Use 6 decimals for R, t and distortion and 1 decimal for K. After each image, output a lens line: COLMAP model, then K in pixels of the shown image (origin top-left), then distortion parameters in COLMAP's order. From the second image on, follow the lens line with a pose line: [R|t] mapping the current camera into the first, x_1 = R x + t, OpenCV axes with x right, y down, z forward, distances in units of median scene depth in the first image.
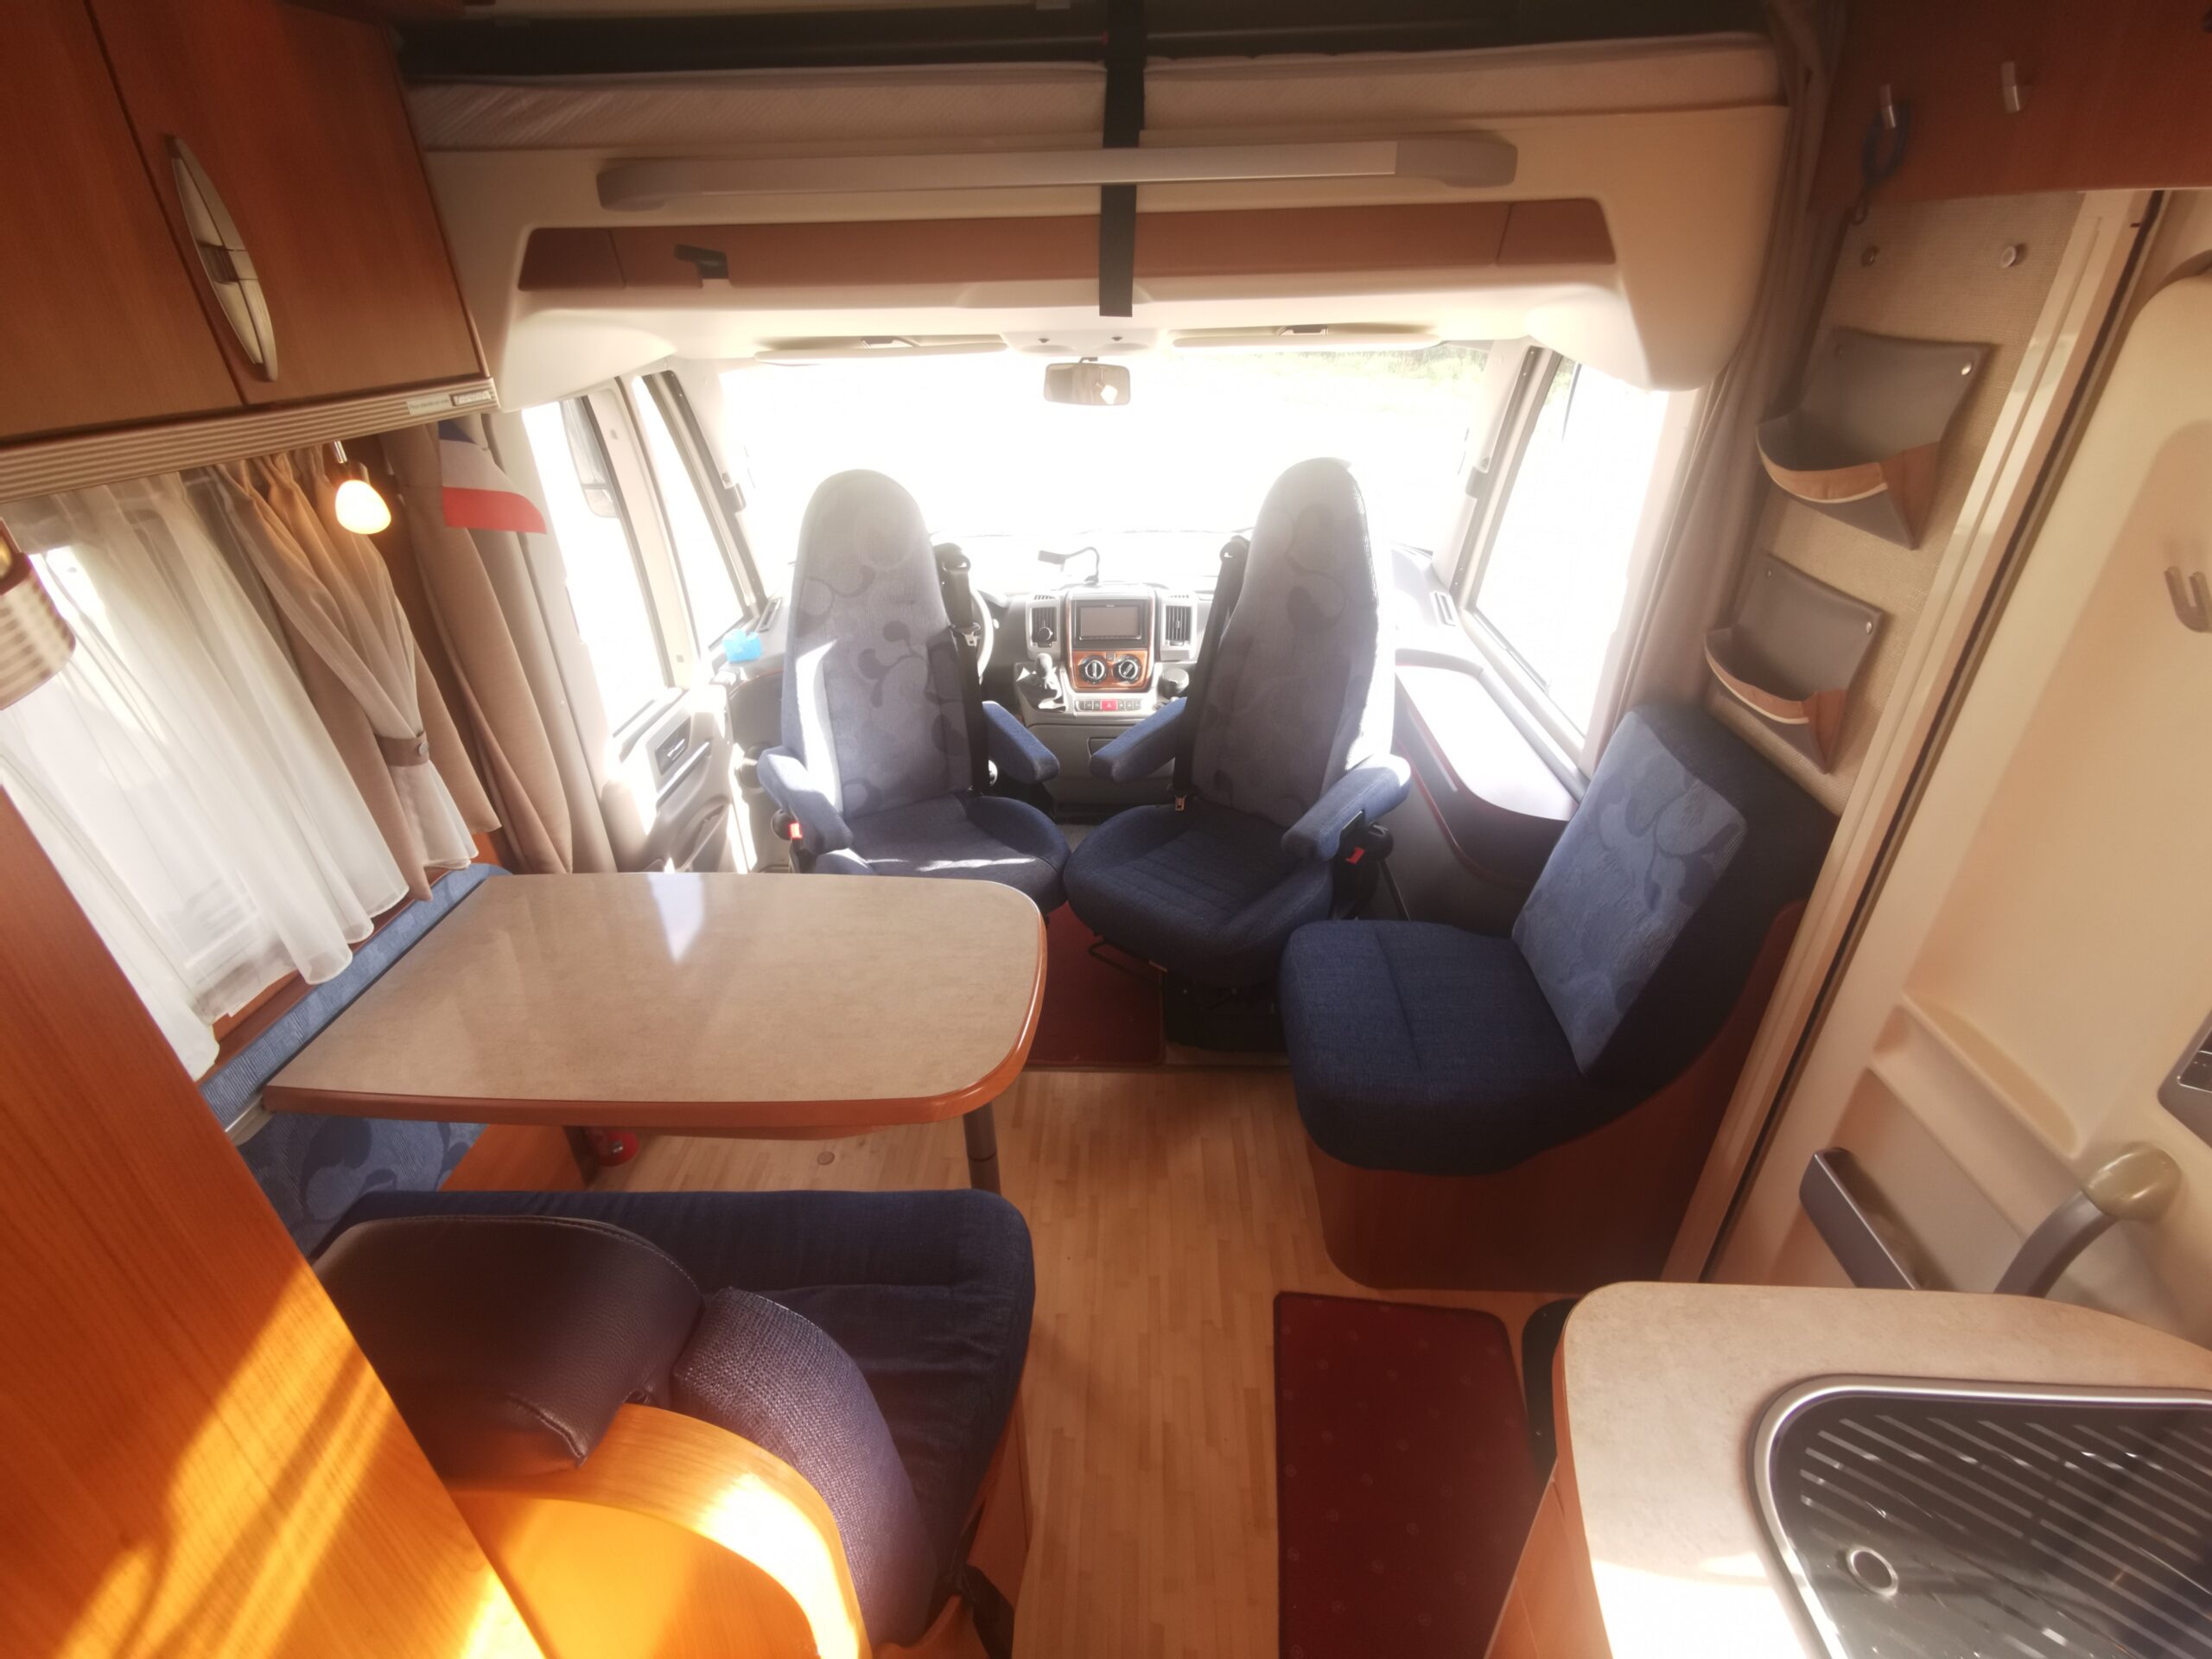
lens RADIAL K [[1013.1, 0, 1106.5], [0, 1013.1, 829.0], [0, 0, 1]] dist [0.007450, 0.000419]
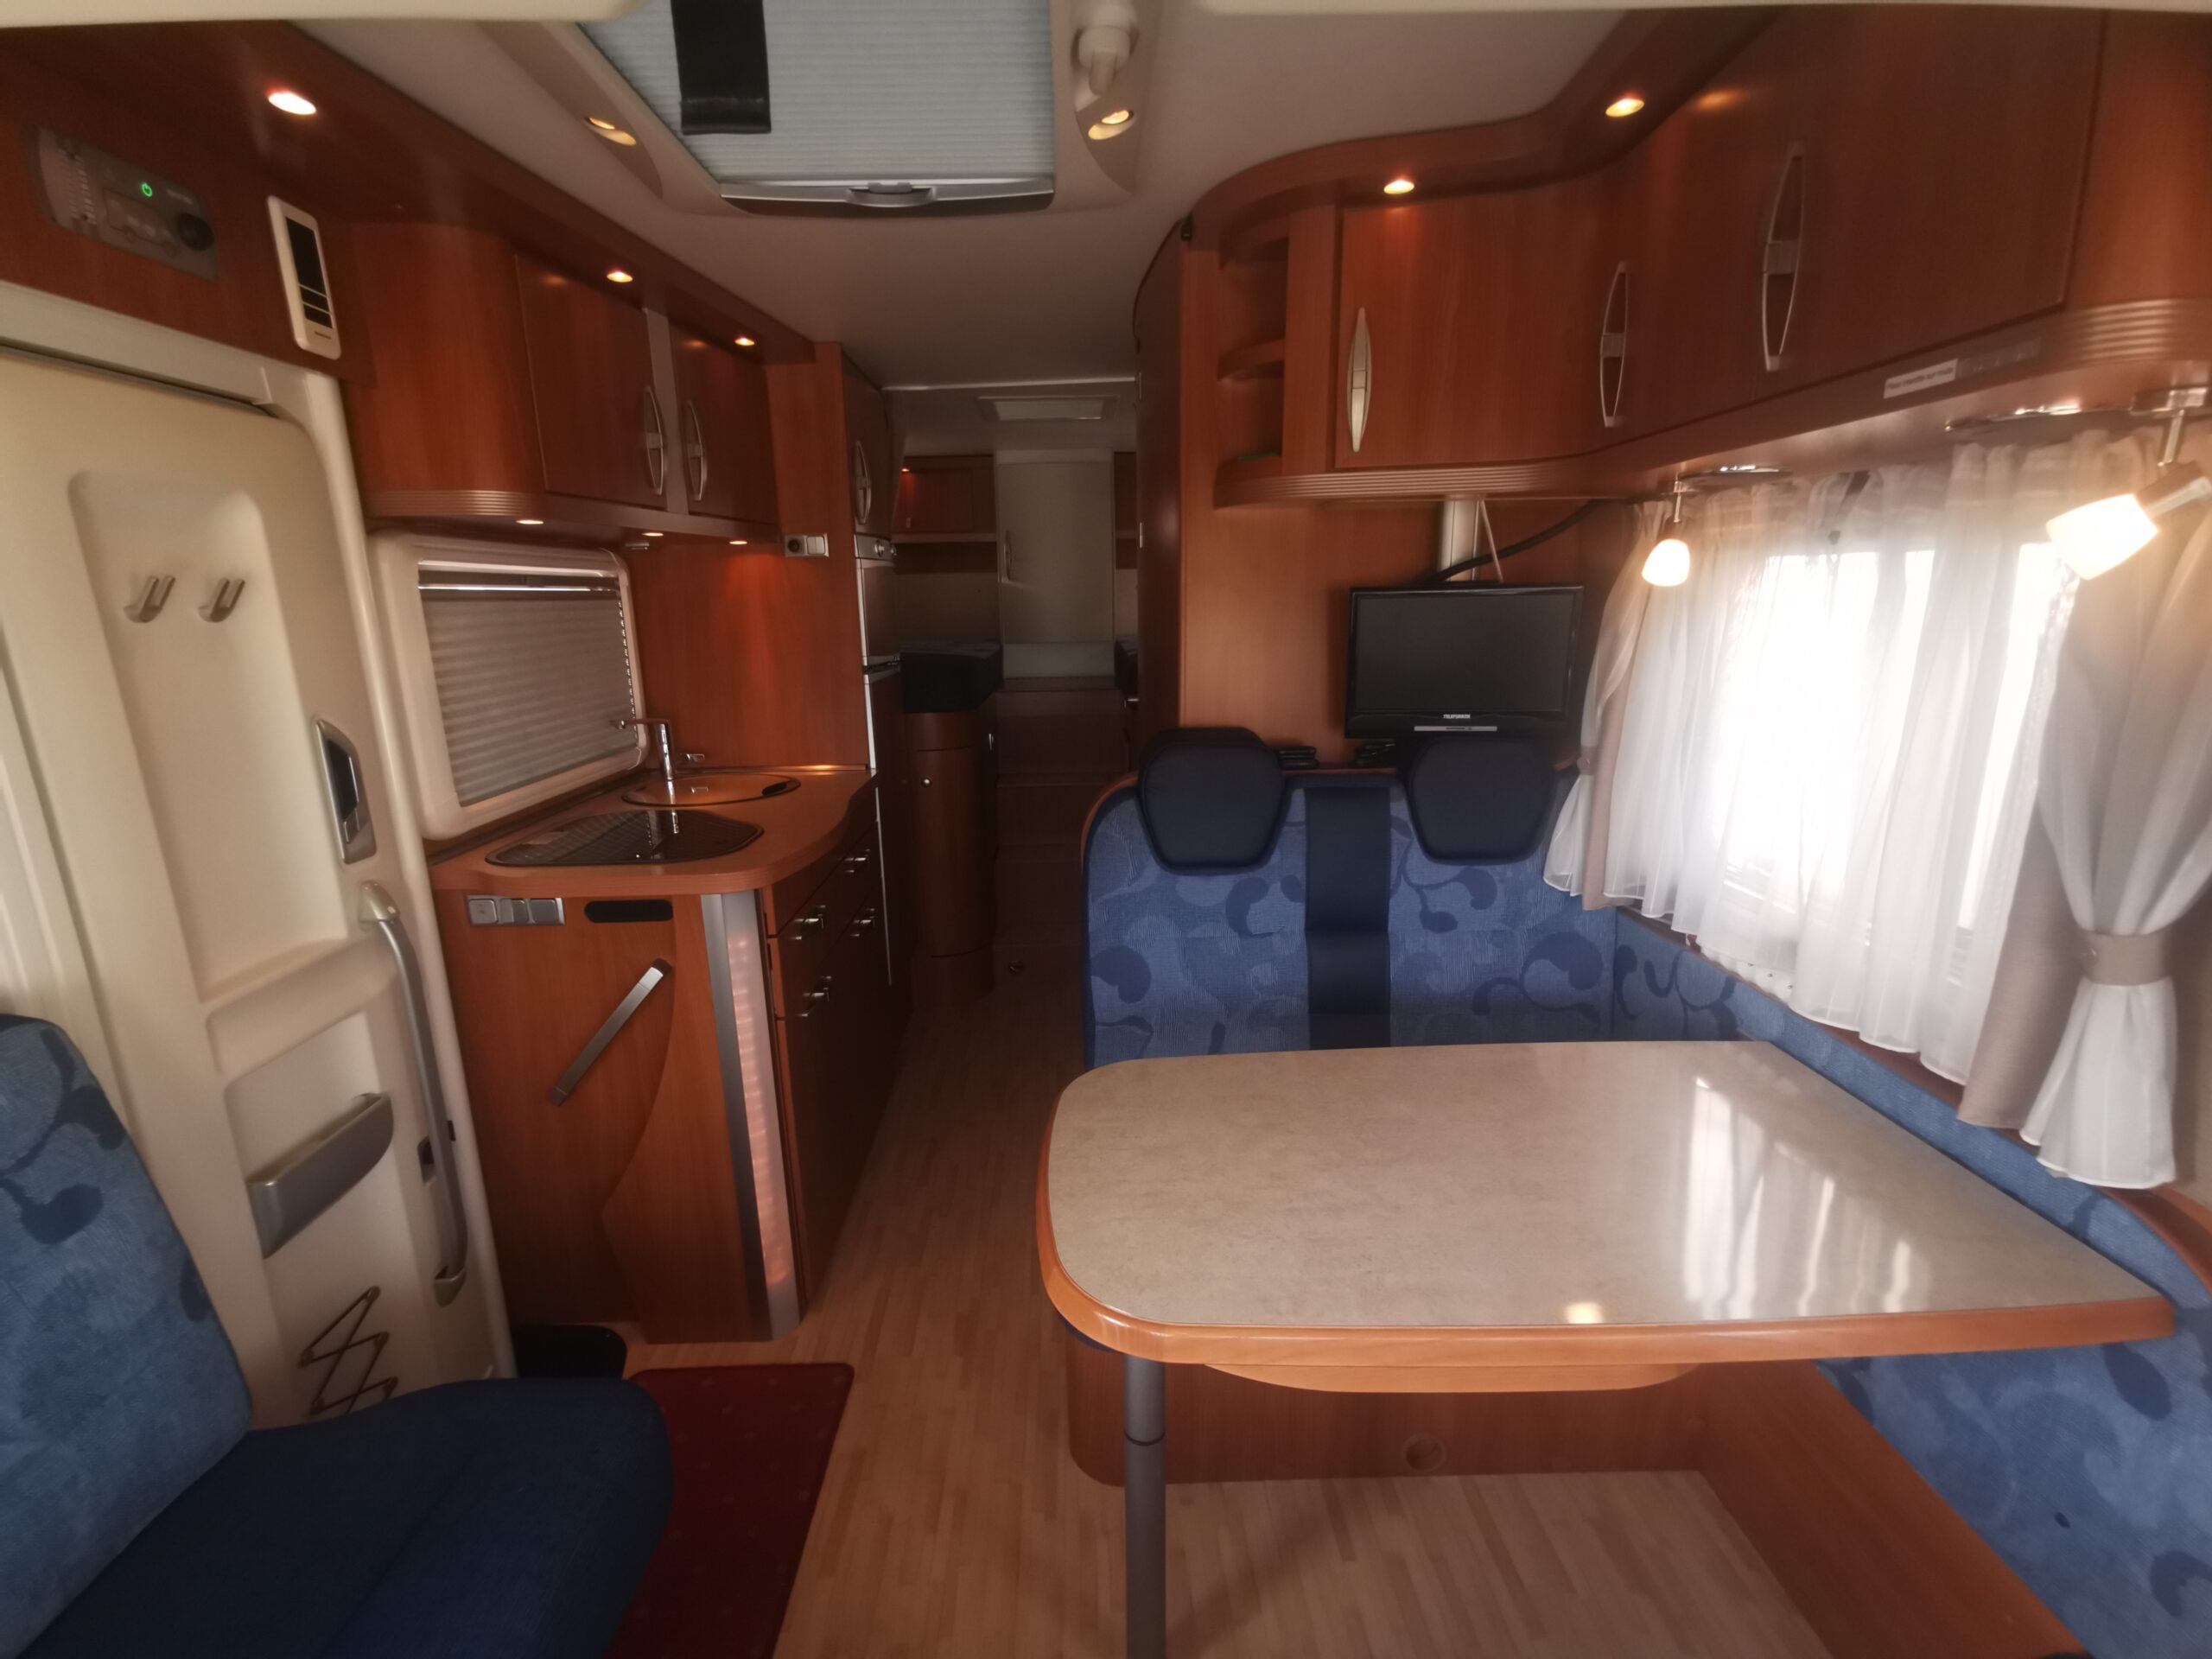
lens RADIAL K [[1013.1, 0, 1090.8], [0, 1013.1, 826.9], [0, 0, 1]] dist [0.007450, 0.000419]
pose [[-0.997468, 0.050921, -0.049638, -0.069929], [0.002818, 0.725785, 0.687916, -0.504712], [0.071055, 0.686035, -0.724091, 1.245745]]
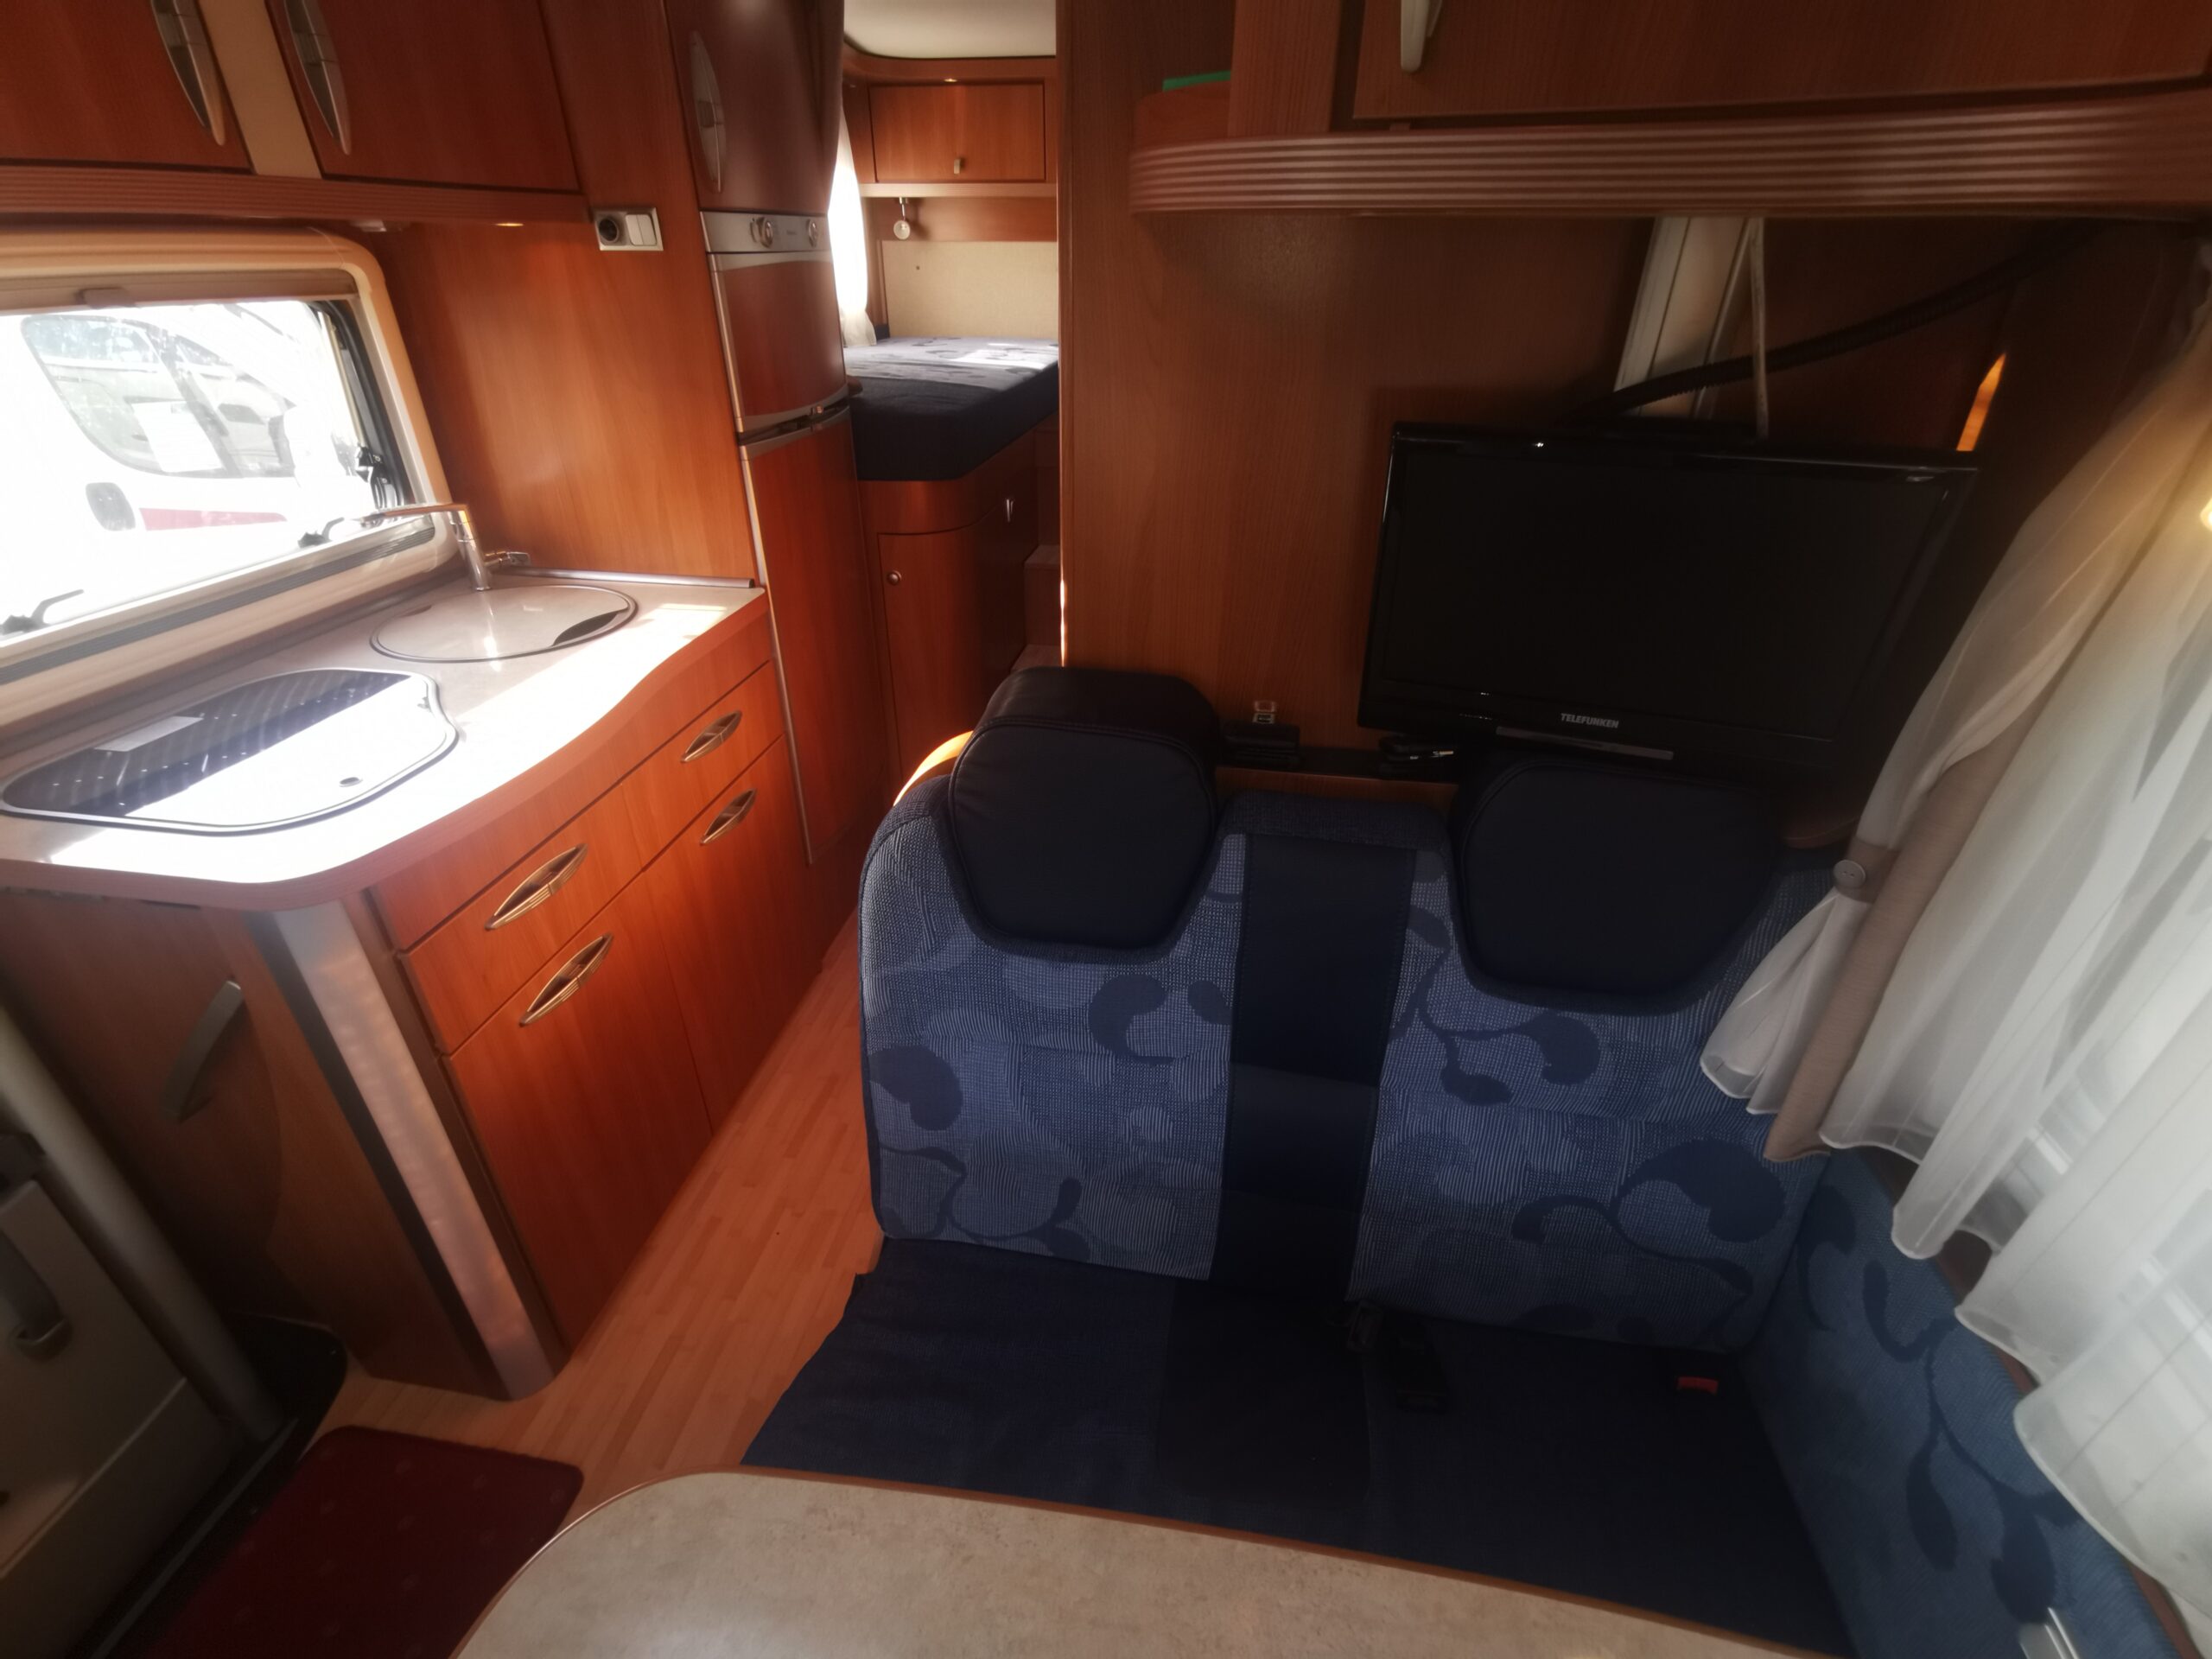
lens RADIAL K [[1013.1, 0, 1094.3], [0, 1013.1, 830.8], [0, 0, 1]] dist [0.007450, 0.000419]
pose [[-0.992704, -0.045284, 0.111752, -0.314506], [0.075169, 0.492245, 0.867205, -0.296286], [-0.094280, 0.869278, -0.485249, 0.761742]]
